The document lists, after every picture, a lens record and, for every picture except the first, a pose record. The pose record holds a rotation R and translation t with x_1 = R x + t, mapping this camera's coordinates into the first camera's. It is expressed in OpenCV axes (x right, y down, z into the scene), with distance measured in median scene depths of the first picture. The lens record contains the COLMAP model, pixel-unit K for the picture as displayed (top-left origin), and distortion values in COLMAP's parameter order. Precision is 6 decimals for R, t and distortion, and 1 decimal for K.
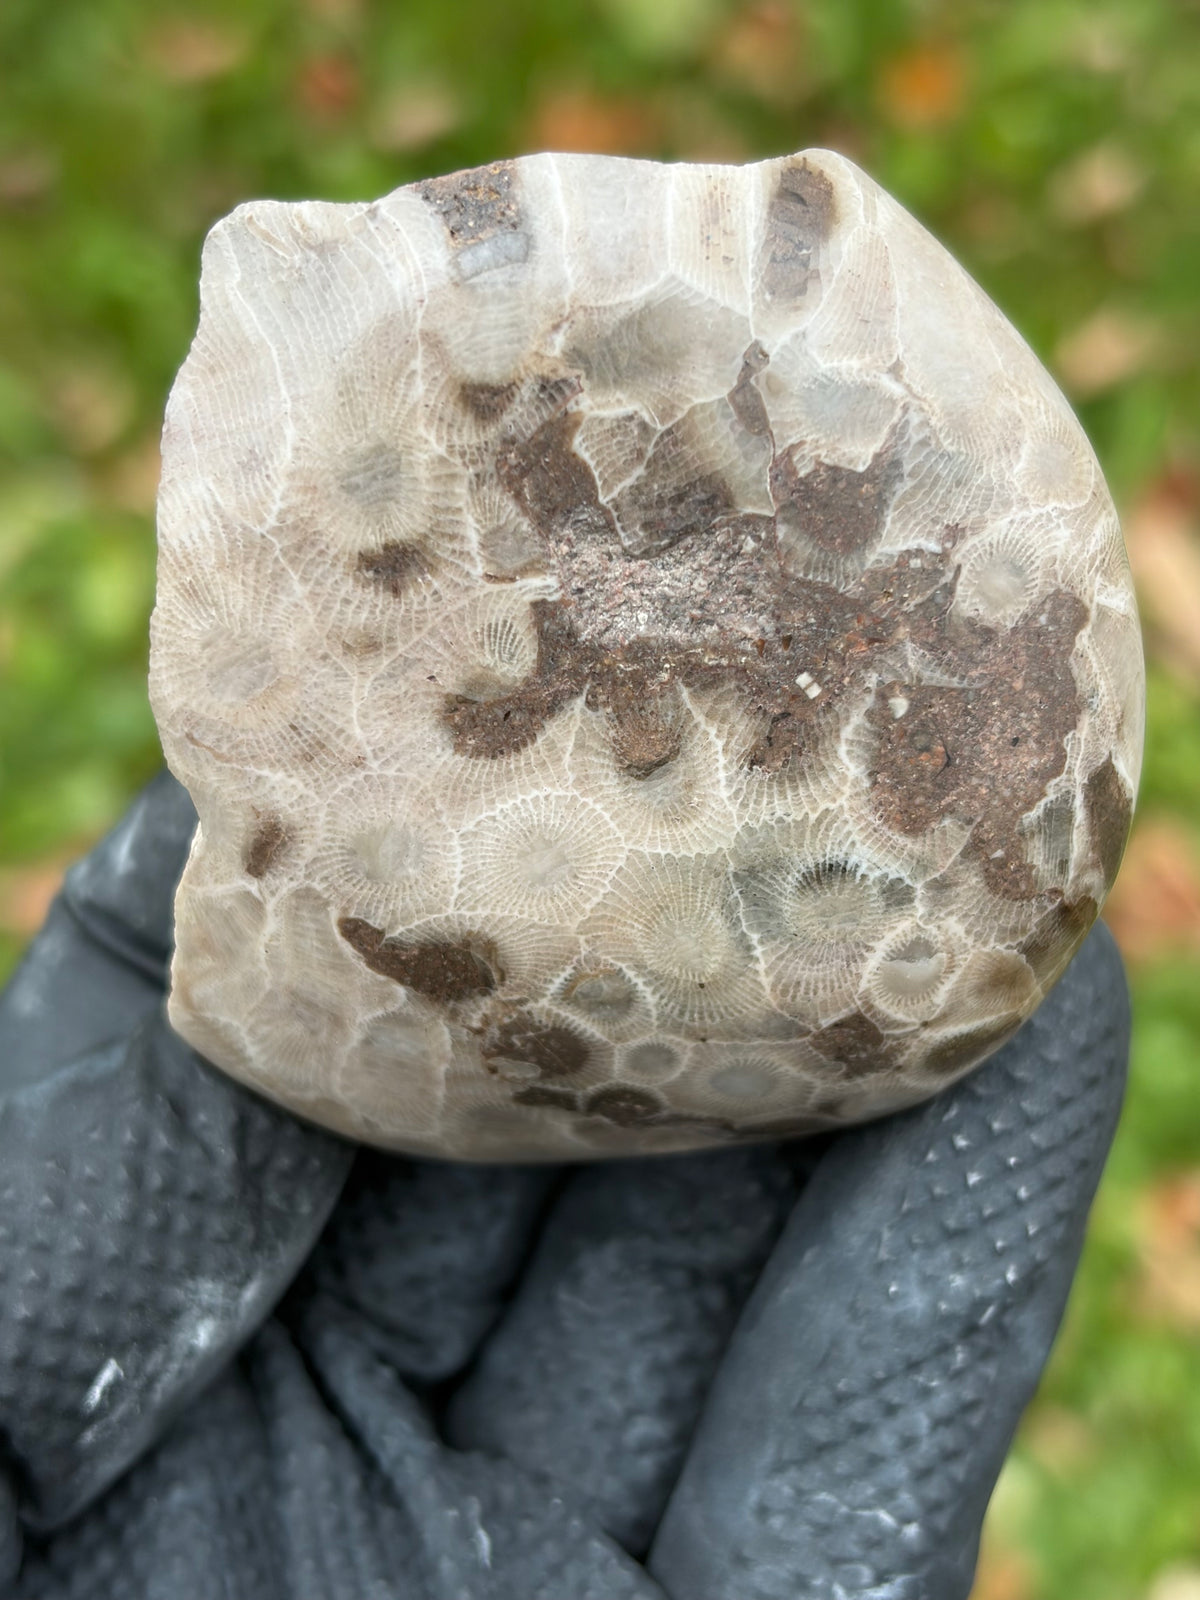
lens RADIAL K [[2612.6, 0, 600.1], [0, 2612.6, 805.1], [0, 0, 1]] dist [0.235901, 0.000000]
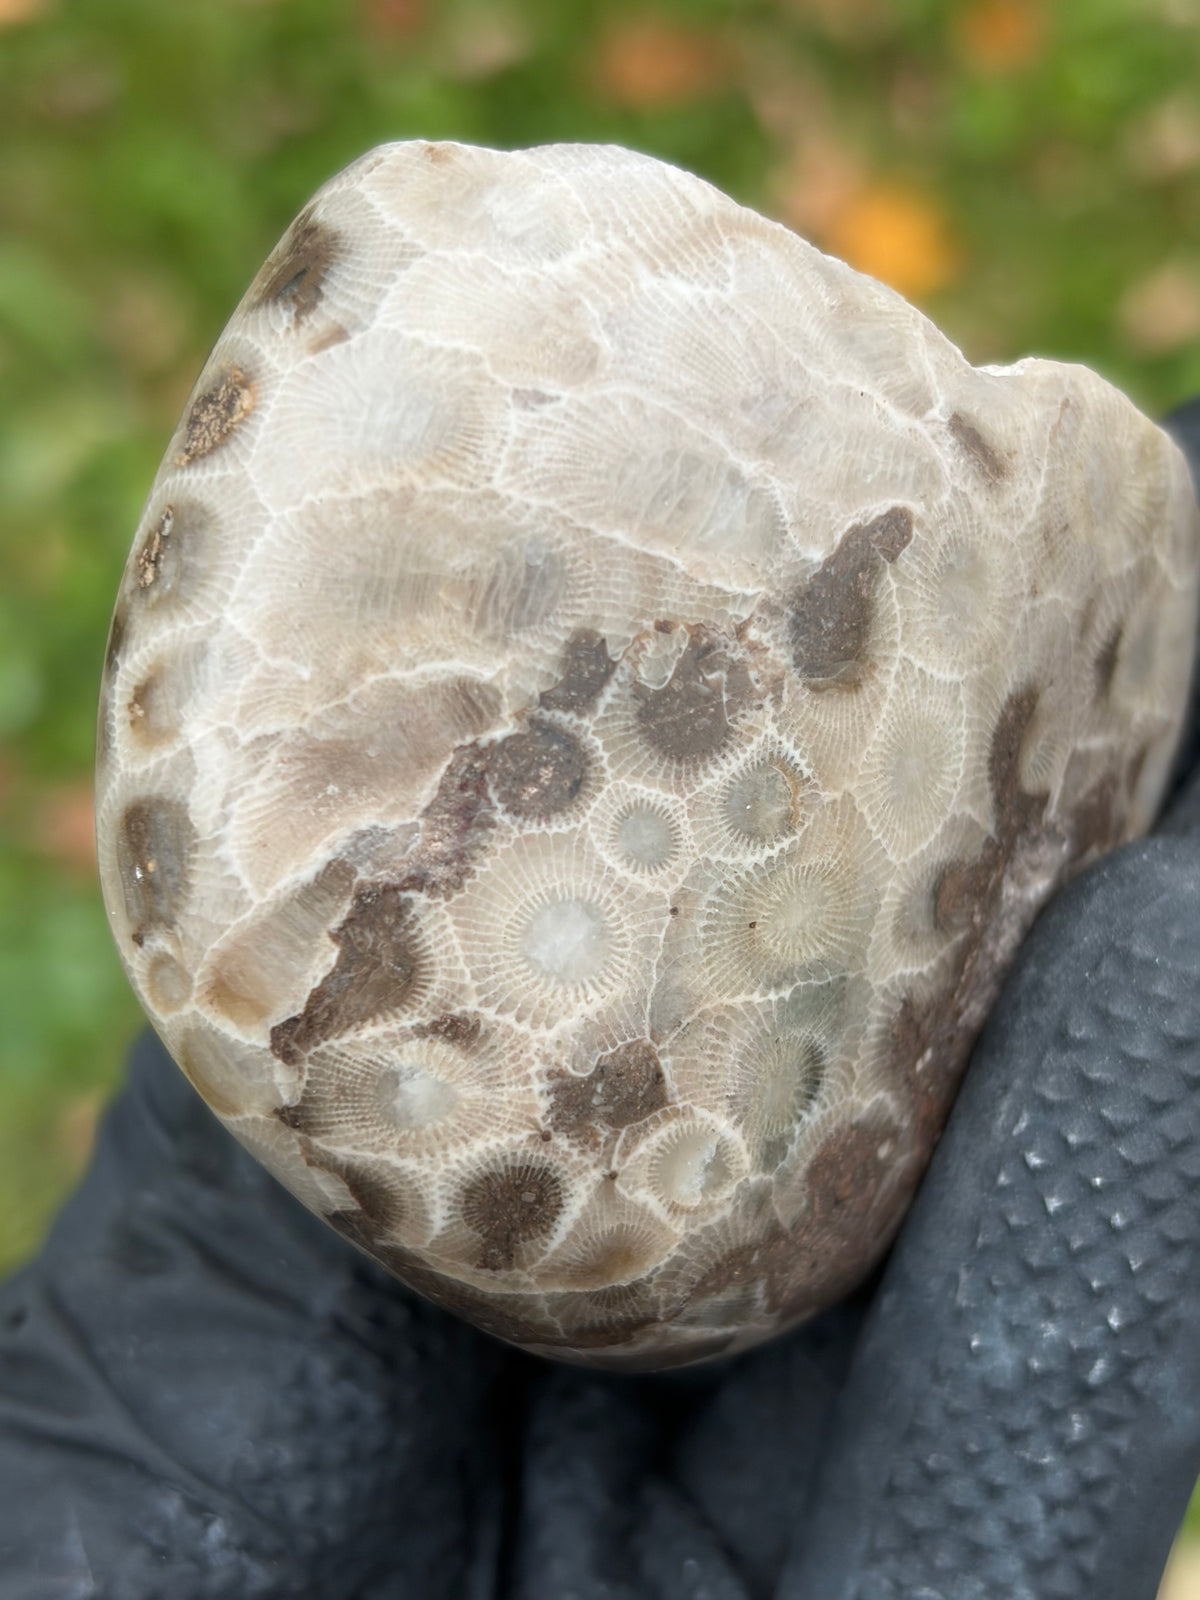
lens RADIAL K [[2612.6, 0, 612.3], [0, 2612.6, 807.2], [0, 0, 1]] dist [0.235901, 0.000000]
pose [[-0.284816, 0.955766, 0.073420, -0.045044], [-0.338648, -0.028671, -0.940476, 0.875425], [-0.896771, -0.292726, 0.331834, 0.795206]]
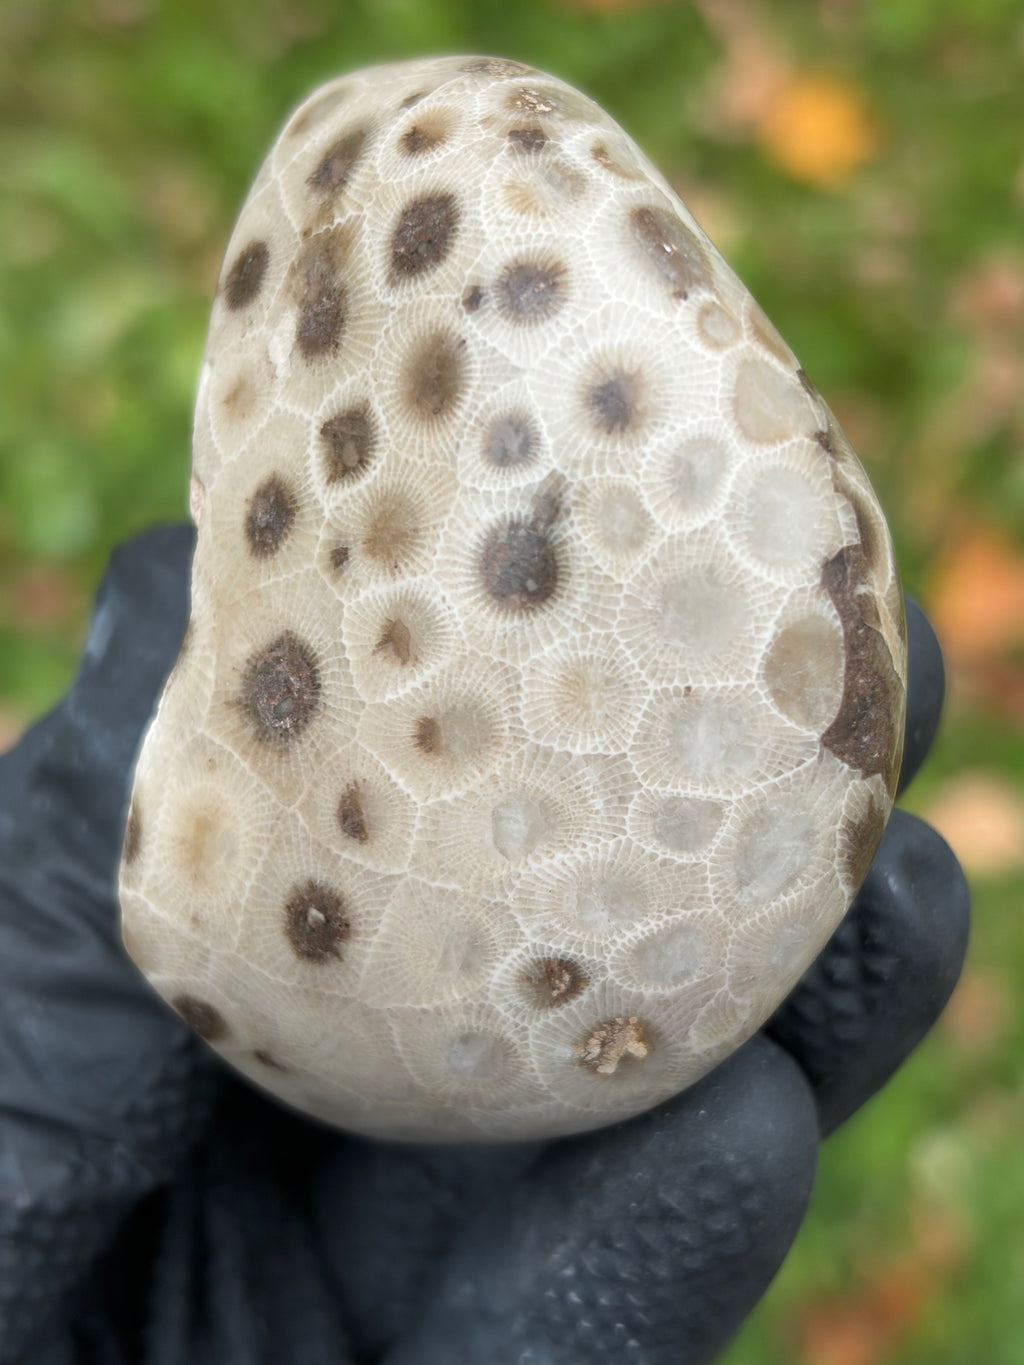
lens RADIAL K [[2228.8, 0, 515.1], [0, 2228.8, 676.1], [0, 0, 1]] dist [0.235901, 0.000000]
pose [[0.361165, 0.567623, -0.739841, 0.752802], [0.614242, -0.741764, -0.269246, 0.215082], [-0.701617, -0.357199, -0.616557, 1.687313]]
